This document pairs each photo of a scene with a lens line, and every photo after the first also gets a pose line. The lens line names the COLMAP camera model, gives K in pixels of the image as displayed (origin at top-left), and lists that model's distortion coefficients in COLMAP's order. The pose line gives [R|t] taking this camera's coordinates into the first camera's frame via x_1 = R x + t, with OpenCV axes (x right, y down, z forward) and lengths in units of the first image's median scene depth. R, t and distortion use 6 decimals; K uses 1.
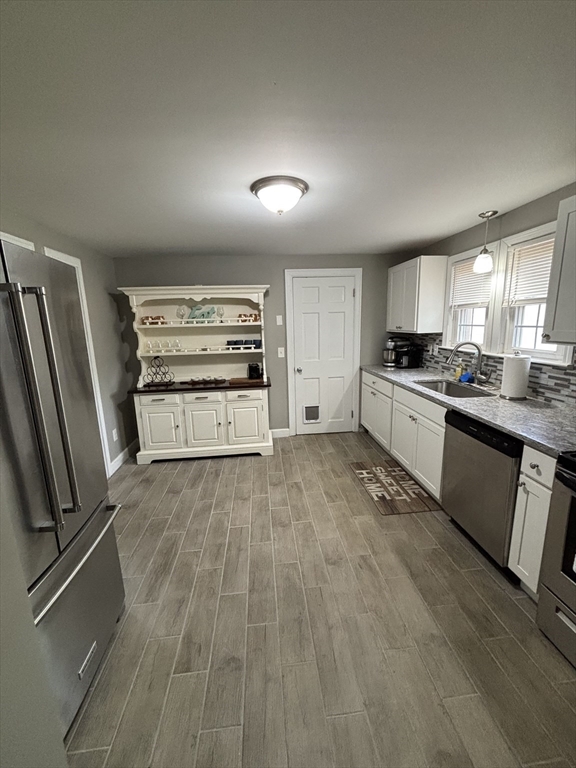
lens RADIAL K [[308.7, 0, 286.3], [0, 308.7, 383.3], [0, 0, 1]] dist [0.003988, -0.000708]
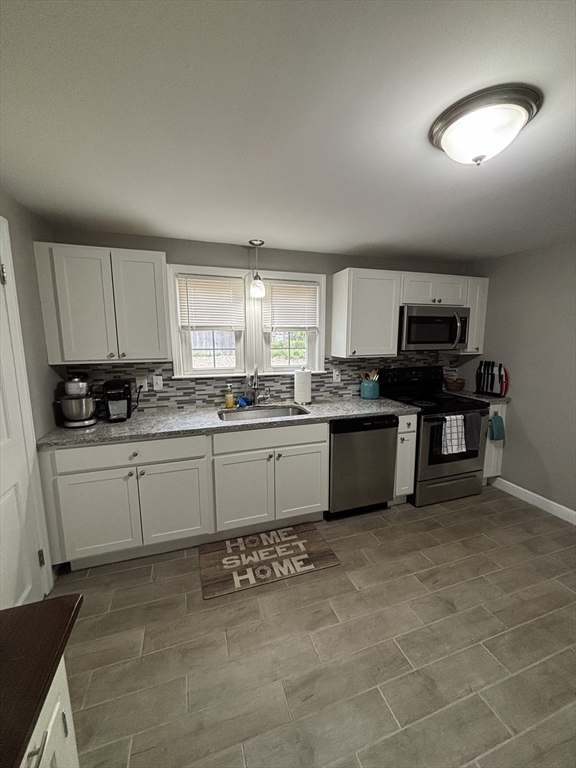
lens RADIAL K [[308.7, 0, 289.5], [0, 308.7, 386.1], [0, 0, 1]] dist [0.003988, -0.000708]
pose [[-0.237134, -0.117283, 0.964371, -0.393040], [0.202328, 0.964956, 0.167105, -0.206656], [-0.950174, 0.234746, -0.205094, 1.098675]]
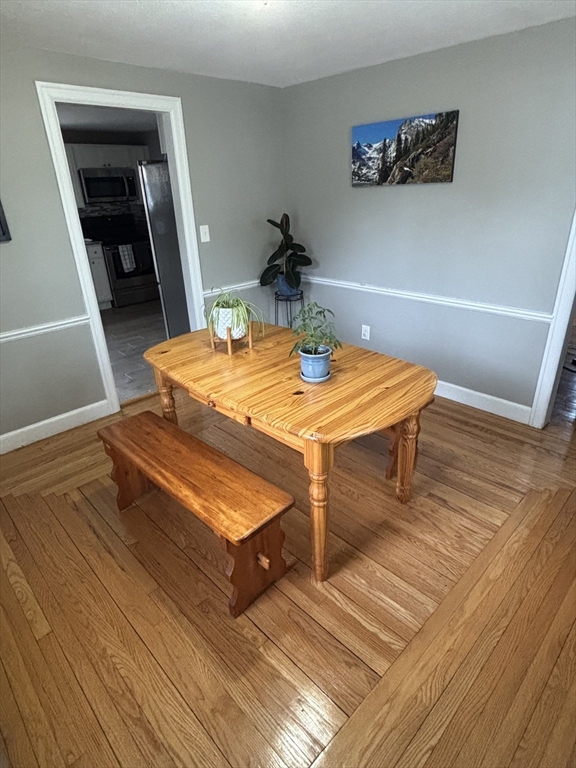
lens RADIAL K [[427.2, 0, 289.3], [0, 427.2, 382.9], [0, 0, 1]] dist [0.001028, 0.000122]
pose [[-0.631726, -0.280695, 0.722588, -1.911372], [0.200465, 0.841279, 0.502059, -0.180653], [-0.748823, 0.462017, -0.475188, 1.163079]]
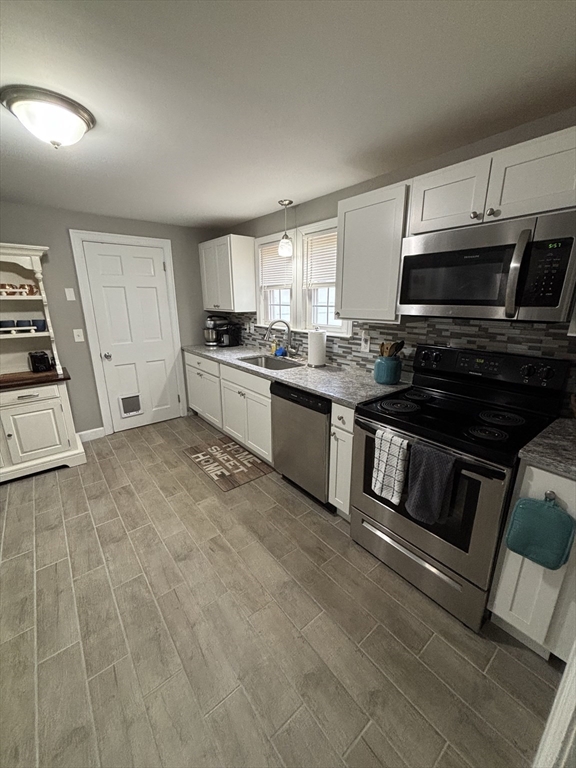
lens RADIAL K [[308.7, 0, 286.6], [0, 308.7, 384.7], [0, 0, 1]] dist [0.003988, -0.000708]
pose [[0.834203, -0.123659, 0.537414, -0.020186], [0.087744, 0.991883, 0.092032, -0.000343], [-0.544432, -0.029619, 0.838282, 0.042636]]
